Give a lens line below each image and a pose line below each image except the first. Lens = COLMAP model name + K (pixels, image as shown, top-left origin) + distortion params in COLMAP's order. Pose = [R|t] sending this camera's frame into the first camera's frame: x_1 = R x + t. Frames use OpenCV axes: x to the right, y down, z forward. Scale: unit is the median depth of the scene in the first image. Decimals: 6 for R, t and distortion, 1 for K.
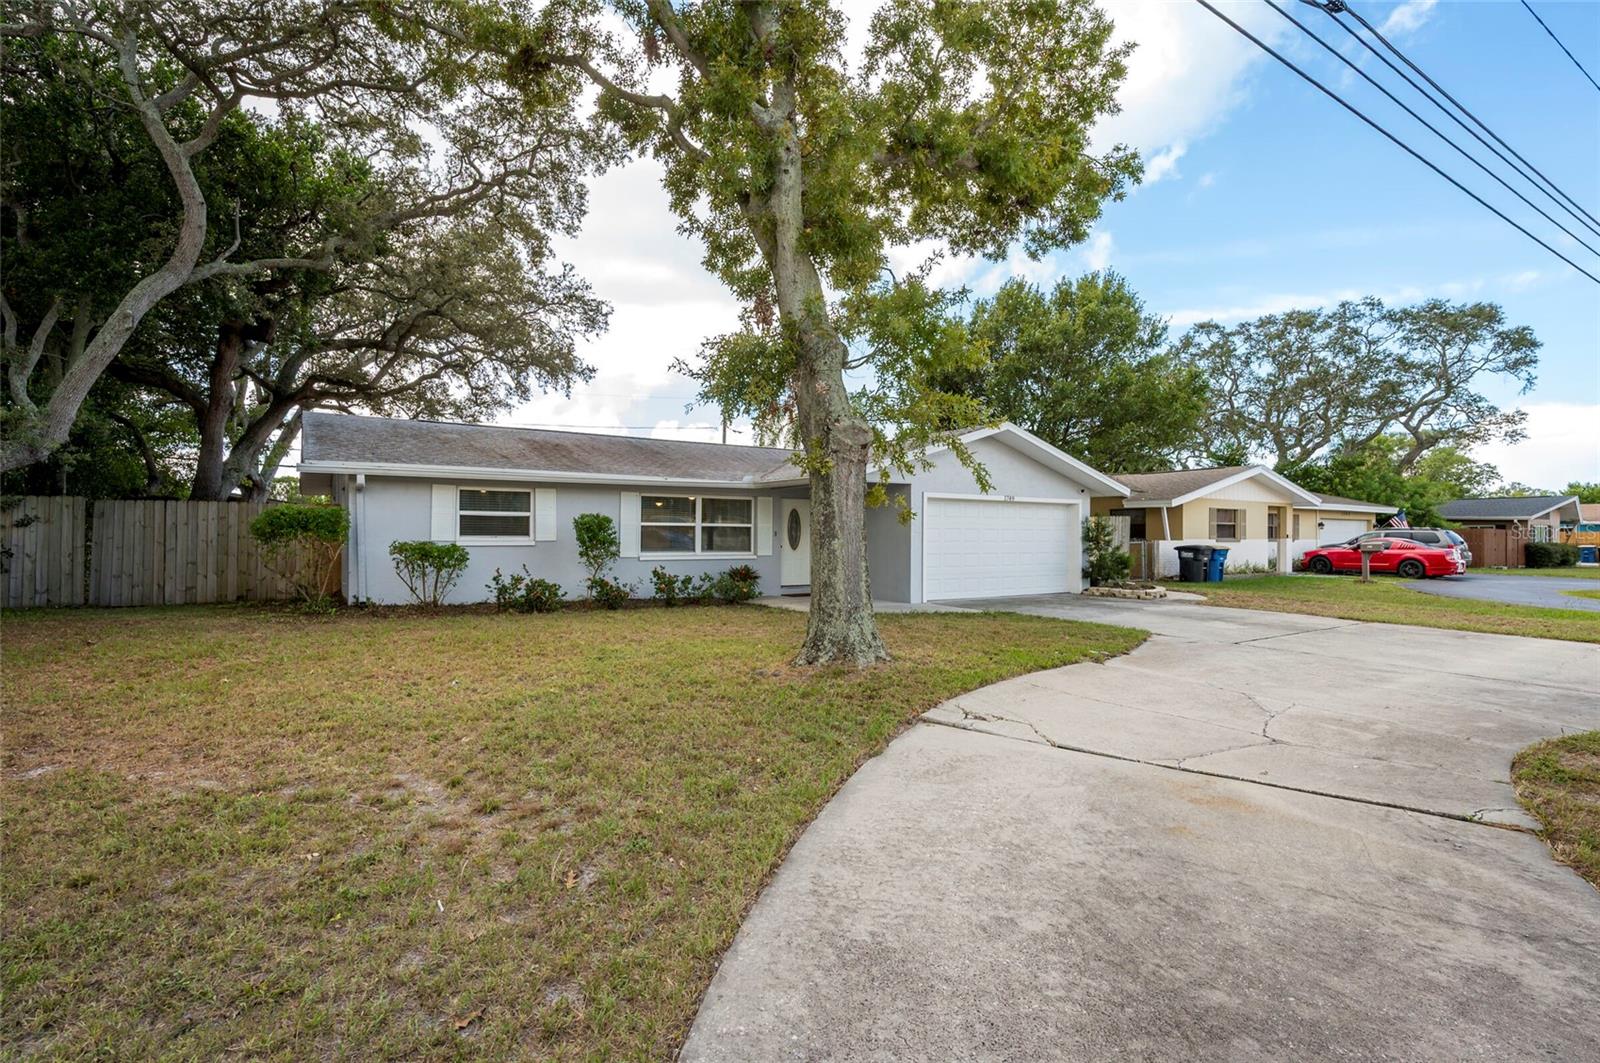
lens RADIAL K [[732.4, 0, 811.2], [0, 732.4, 532.7], [0, 0, 1]] dist [-0.000098, -0.001610]
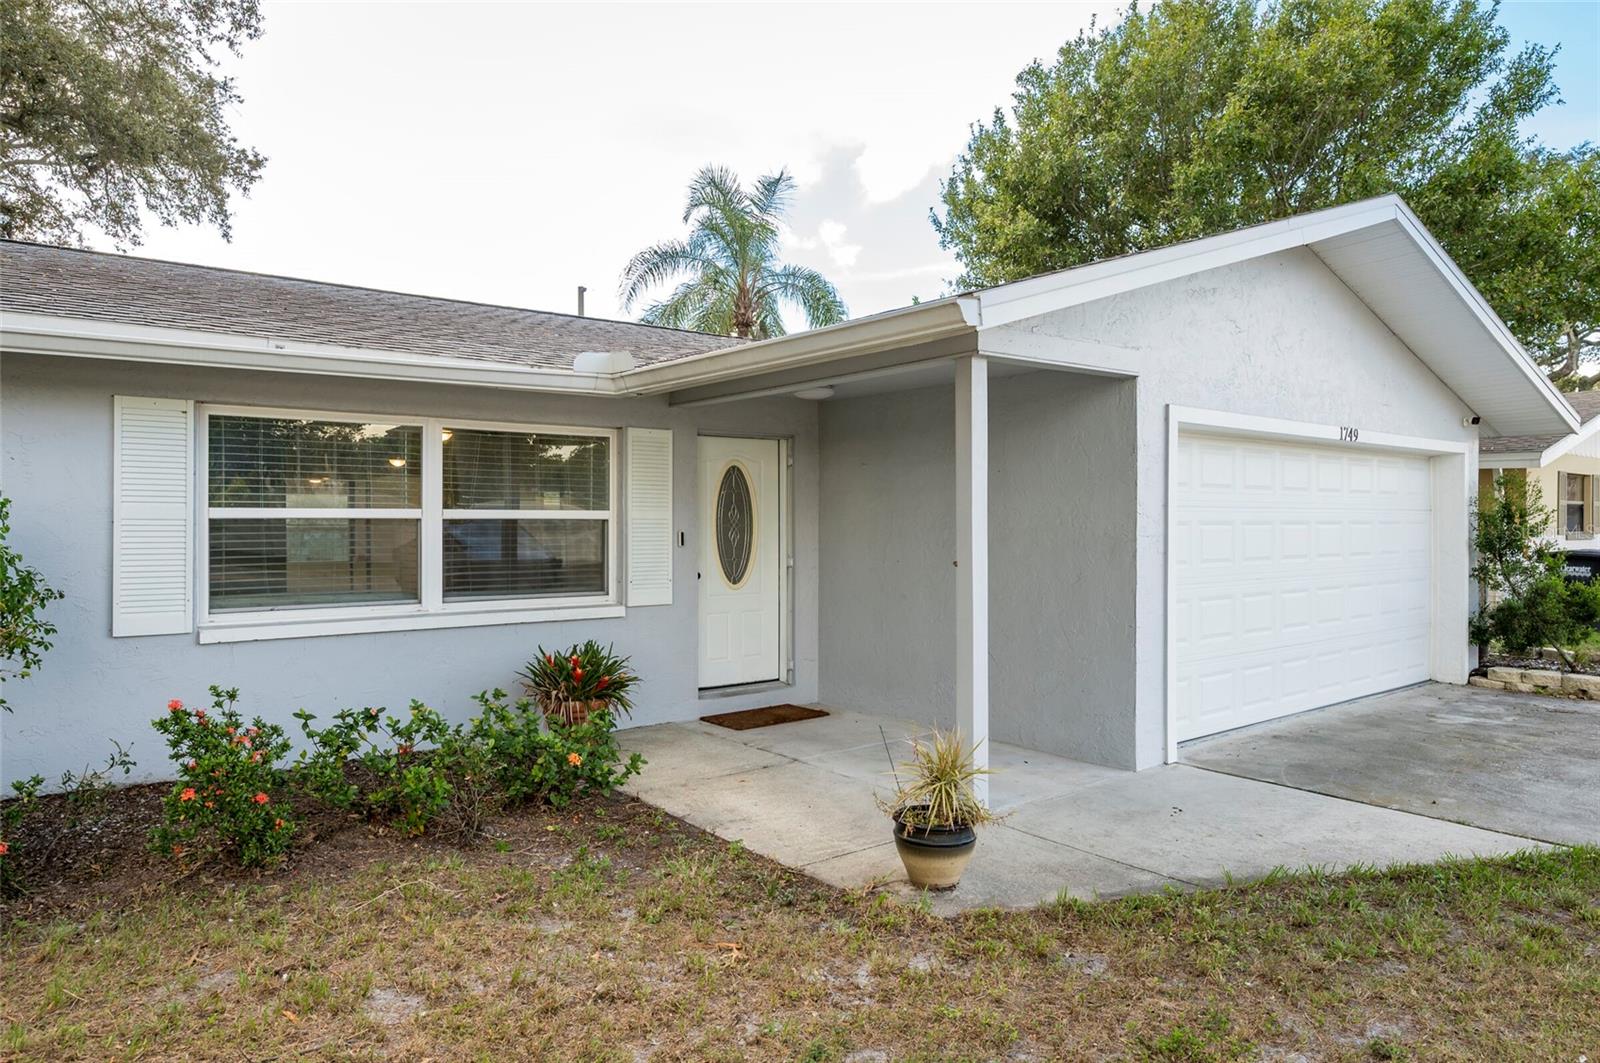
lens RADIAL K [[977.9, 0, 792.5], [0, 977.9, 527.9], [0, 0, 1]] dist [-0.009170, 0.003445]
pose [[0.997031, -0.006140, 0.076762, -0.035053], [0.005213, 0.999911, 0.012264, -0.009561], [-0.076830, -0.011828, 0.996974, 0.592781]]
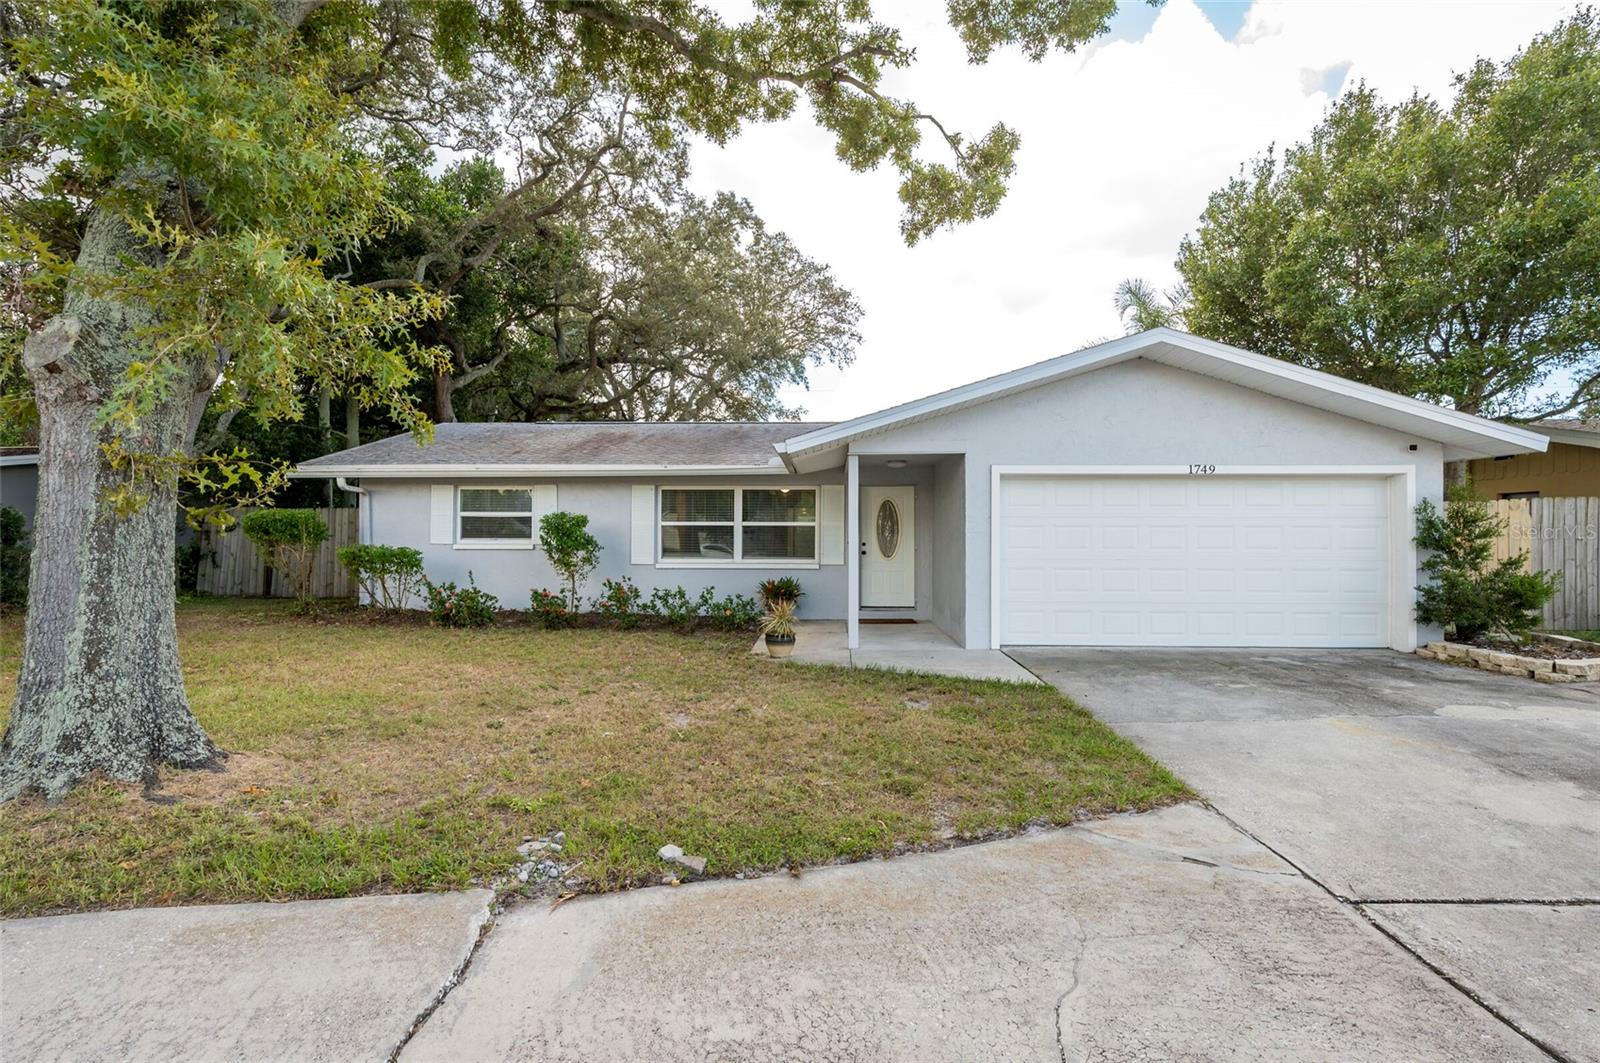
lens RADIAL K [[732.4, 0, 827.9], [0, 732.4, 525.2], [0, 0, 1]] dist [-0.000098, -0.001610]
pose [[0.825298, -0.009517, -0.564618, 0.374023], [0.005534, 0.999946, -0.008767, -0.002011], [0.564671, 0.004111, 0.825306, 0.419837]]
